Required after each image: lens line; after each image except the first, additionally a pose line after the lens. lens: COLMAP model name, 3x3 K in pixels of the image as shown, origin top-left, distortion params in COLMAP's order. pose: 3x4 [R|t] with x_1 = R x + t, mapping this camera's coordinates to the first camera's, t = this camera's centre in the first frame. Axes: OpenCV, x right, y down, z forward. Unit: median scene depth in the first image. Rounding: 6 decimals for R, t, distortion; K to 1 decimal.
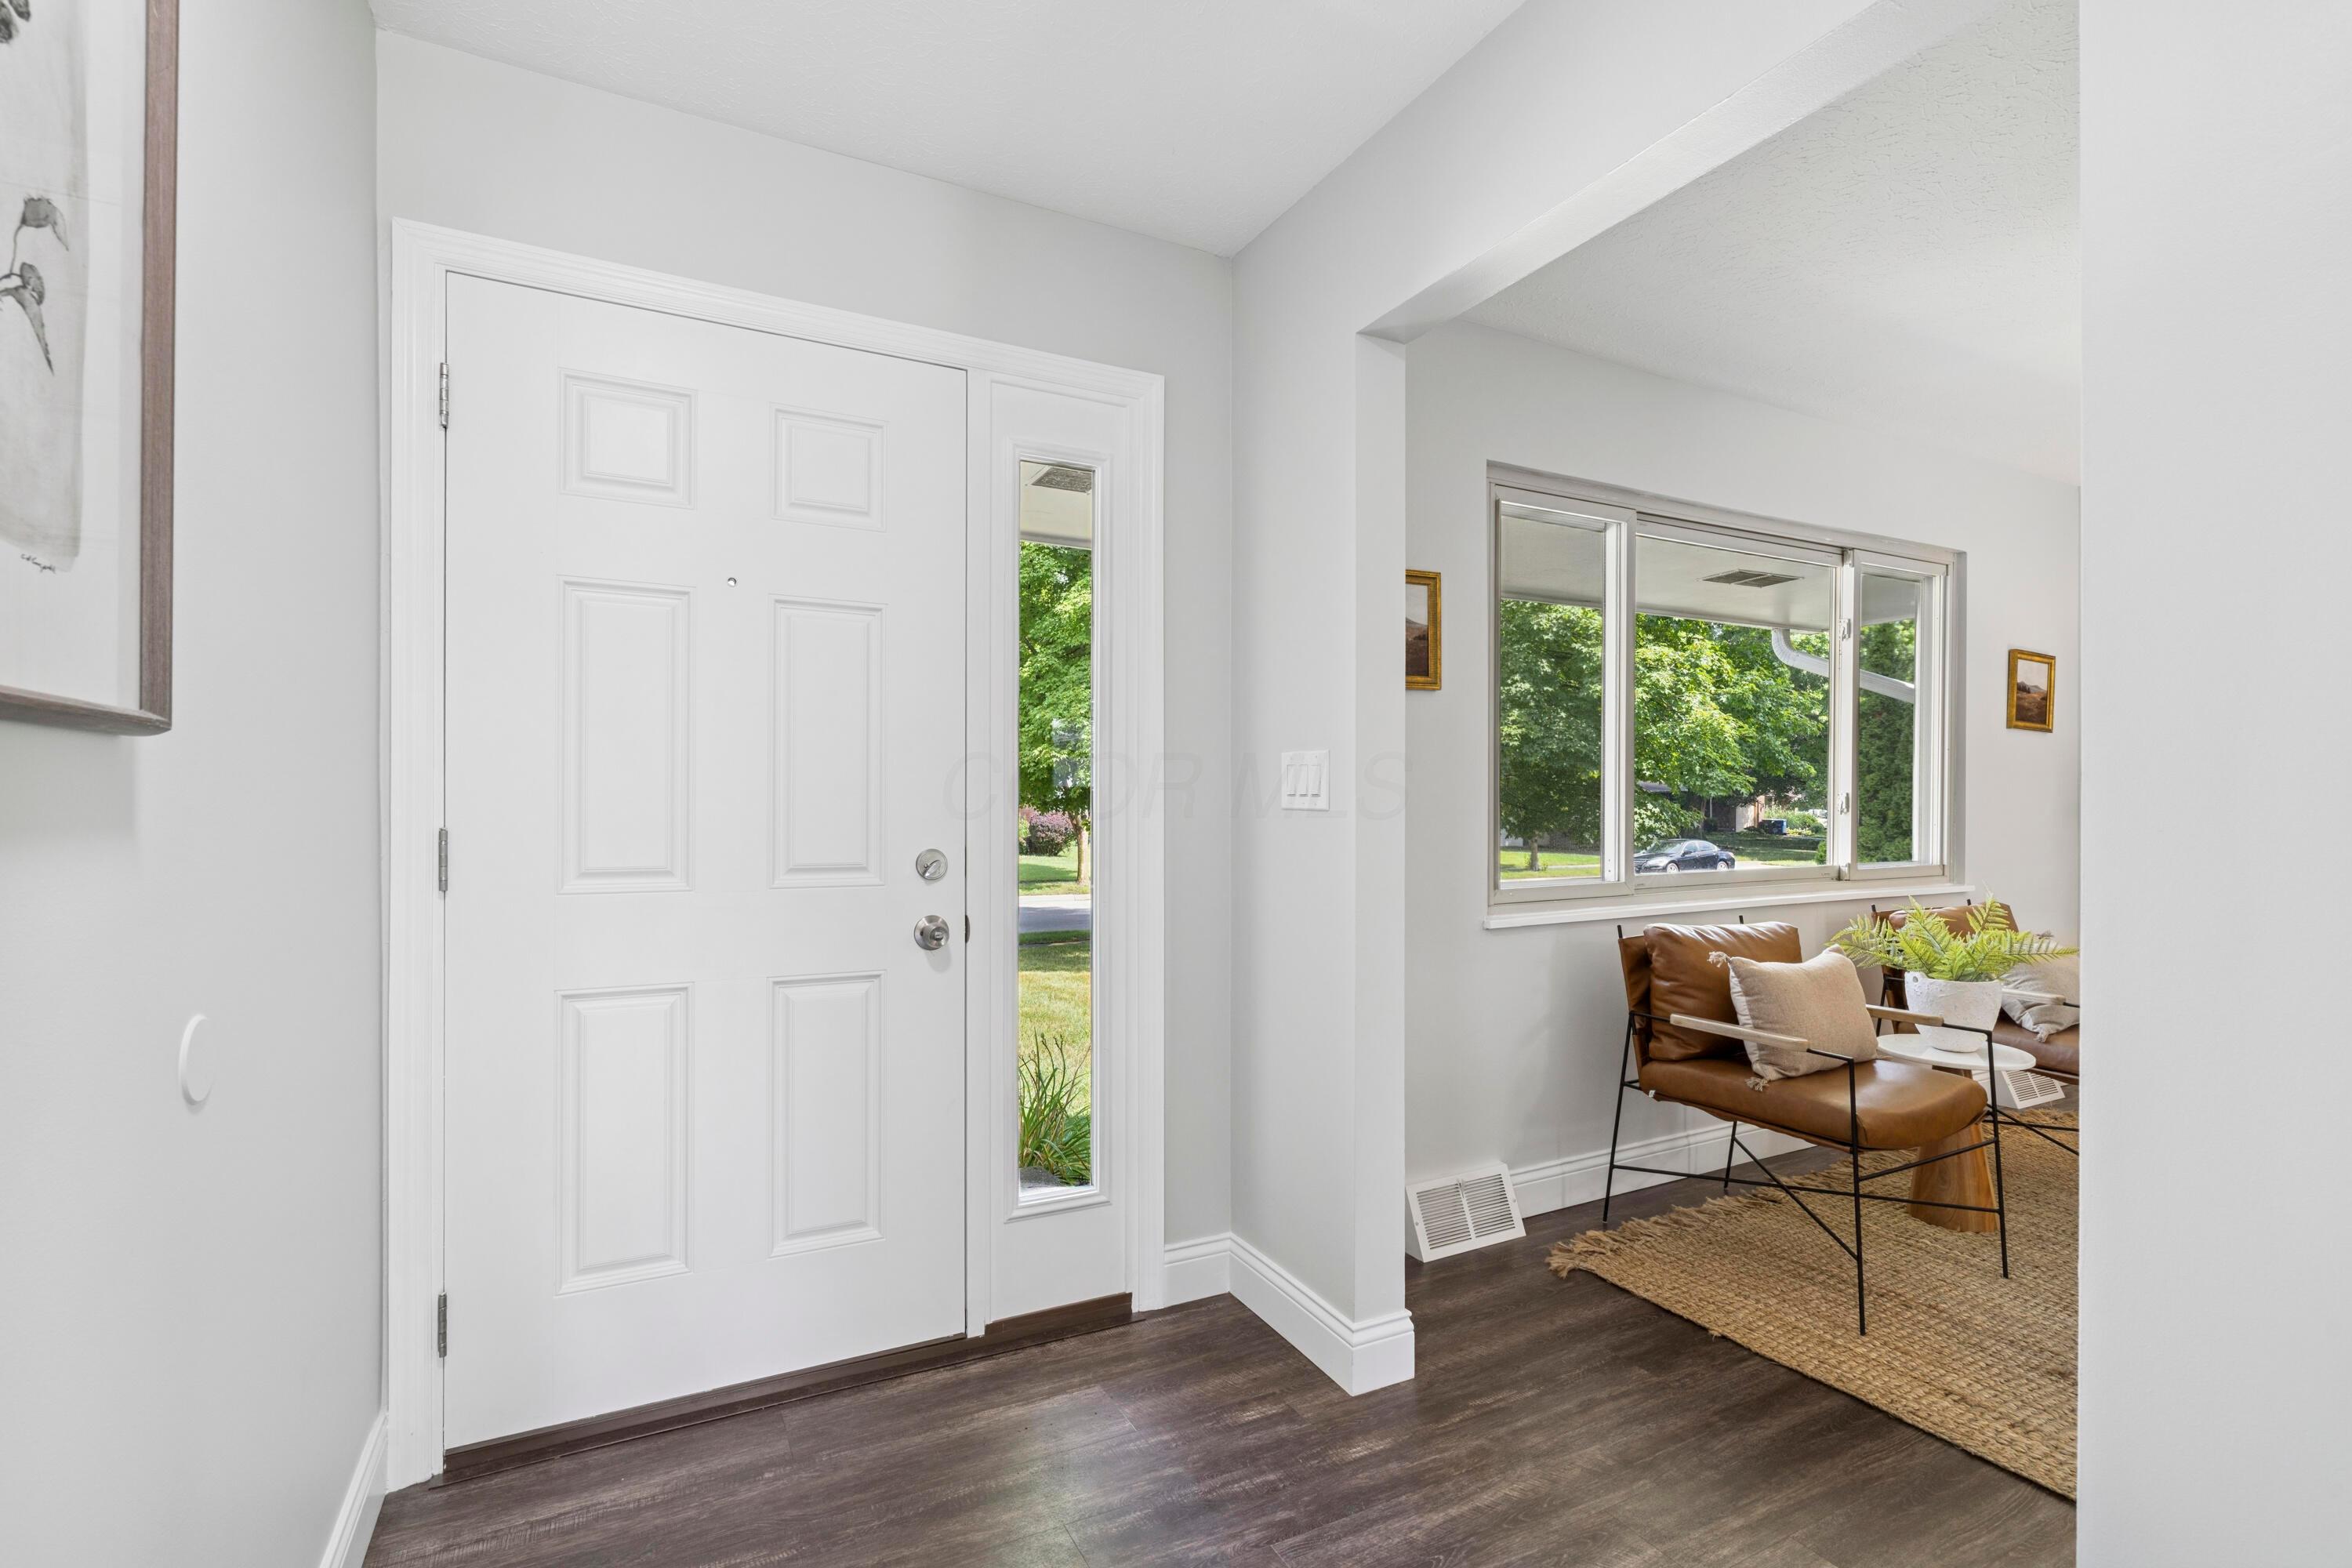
lens RADIAL K [[1062.6, 0, 1166.3], [0, 1062.6, 803.4], [0, 0, 1]] dist [-0.007107, 0.002533]
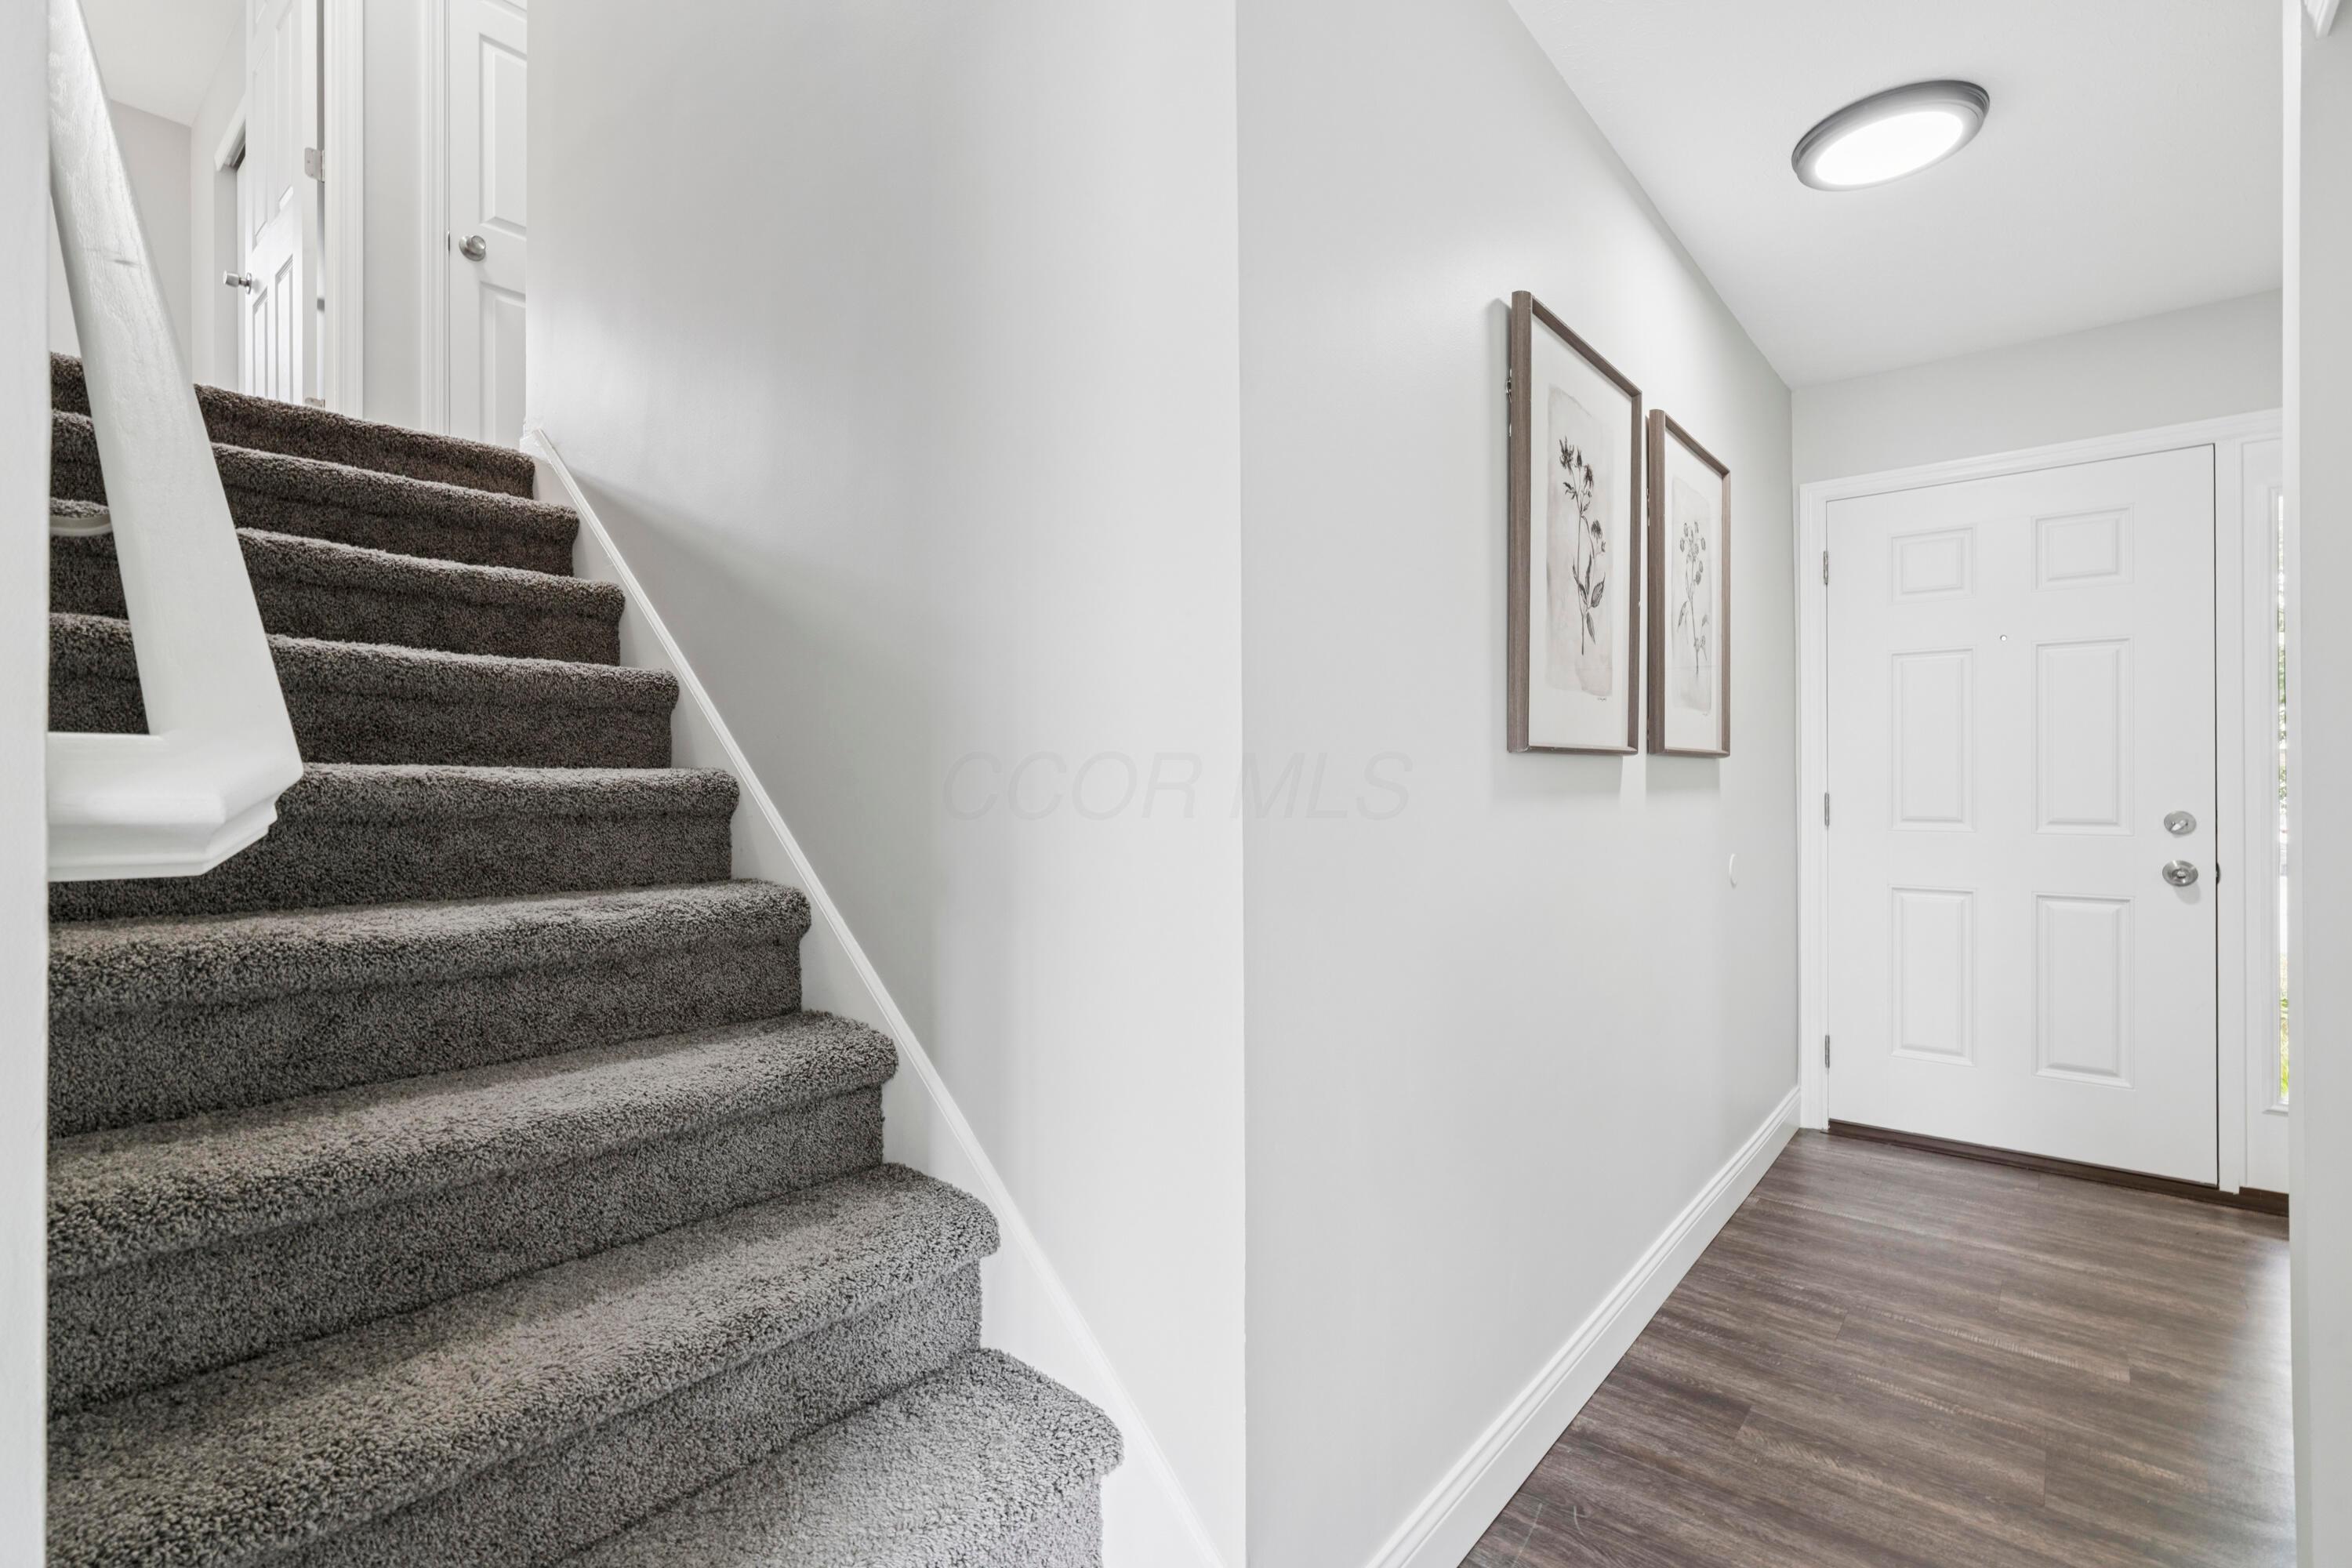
lens RADIAL K [[1062.6, 0, 1167.3], [0, 1062.6, 786.7], [0, 0, 1]] dist [-0.007107, 0.002533]
pose [[0.381812, -0.000730, -0.924240, 0.608172], [0.006595, 0.999976, 0.001934, 0.001141], [0.924217, -0.006834, 0.381808, -0.799927]]
